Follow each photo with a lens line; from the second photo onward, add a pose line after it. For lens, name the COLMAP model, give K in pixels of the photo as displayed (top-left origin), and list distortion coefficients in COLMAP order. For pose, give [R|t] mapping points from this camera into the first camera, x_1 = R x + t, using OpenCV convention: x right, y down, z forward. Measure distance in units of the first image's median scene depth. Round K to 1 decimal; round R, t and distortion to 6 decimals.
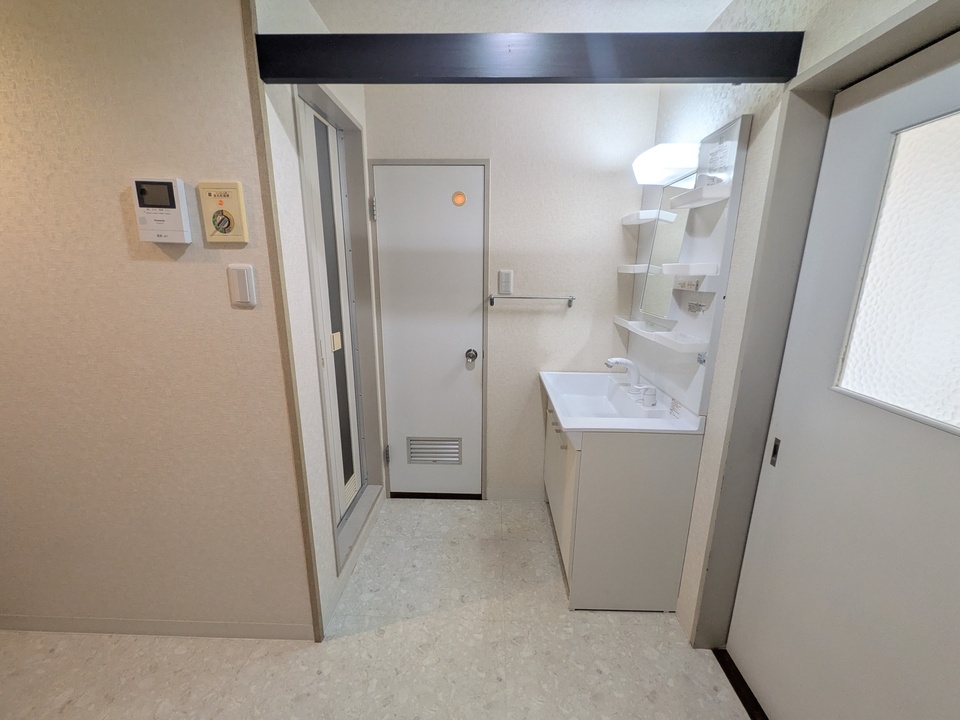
lens RADIAL K [[382.6, 0, 482.9], [0, 382.6, 359.6], [0, 0, 1]] dist [-0.000855, -0.000045]
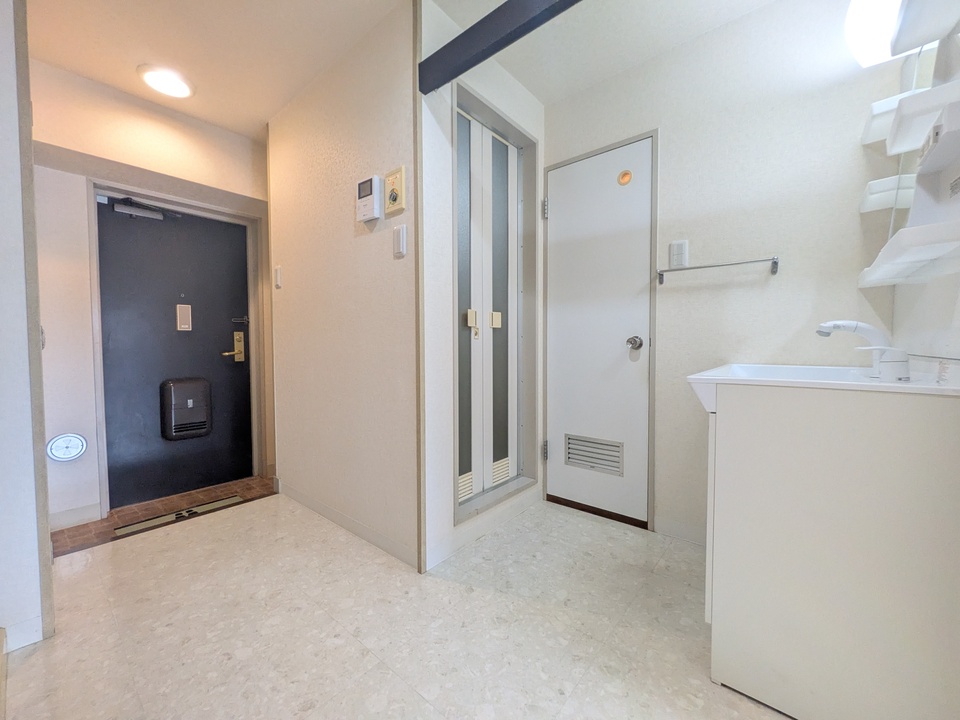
lens RADIAL K [[382.6, 0, 482.9], [0, 382.6, 359.6], [0, 0, 1]] dist [-0.000855, -0.000045]
pose [[0.784568, 0.010264, -0.619958, 0.445618], [-0.134127, 0.978998, -0.153533, 0.386764], [0.605362, 0.203610, 0.769467, 0.226440]]
